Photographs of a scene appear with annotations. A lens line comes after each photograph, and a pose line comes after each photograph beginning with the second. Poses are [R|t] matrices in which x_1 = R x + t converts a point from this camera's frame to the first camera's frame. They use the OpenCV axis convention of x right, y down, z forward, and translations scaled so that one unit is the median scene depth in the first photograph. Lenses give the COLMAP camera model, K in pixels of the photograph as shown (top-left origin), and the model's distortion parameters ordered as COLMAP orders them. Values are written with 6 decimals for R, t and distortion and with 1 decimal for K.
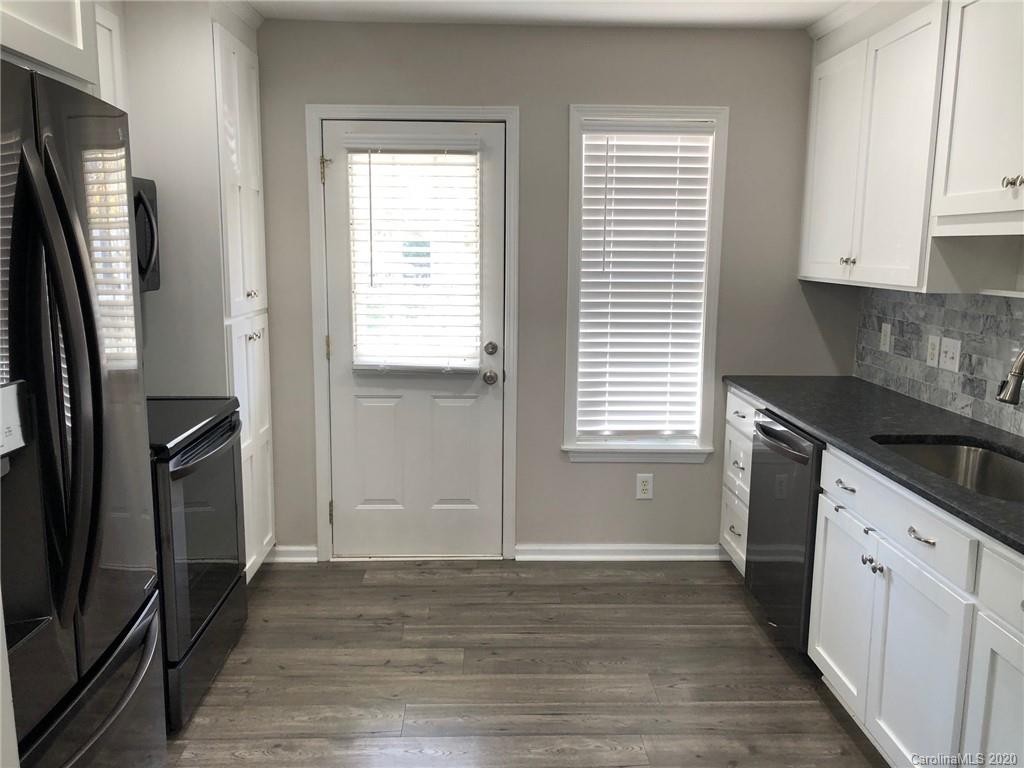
lens RADIAL K [[839.2, 0, 508.5], [0, 839.2, 379.1], [0, 0, 1]] dist [0.029677, -0.011021]
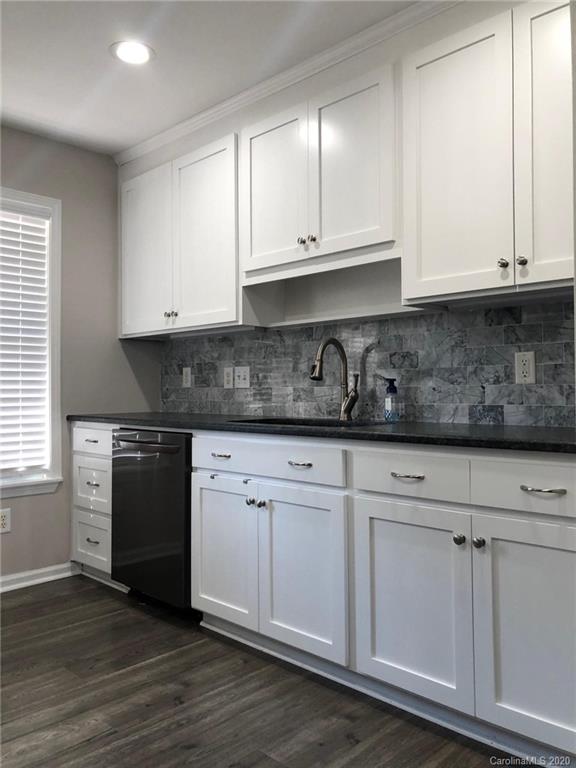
lens RADIAL K [[629.4, 0, 292.2], [0, 629.4, 377.3], [0, 0, 1]] dist [0.029677, -0.011021]
pose [[0.723722, -0.002003, 0.690088, -0.150114], [0.122111, 0.984588, -0.125205, 0.104559], [-0.679202, 0.174880, 0.712813, 0.139676]]
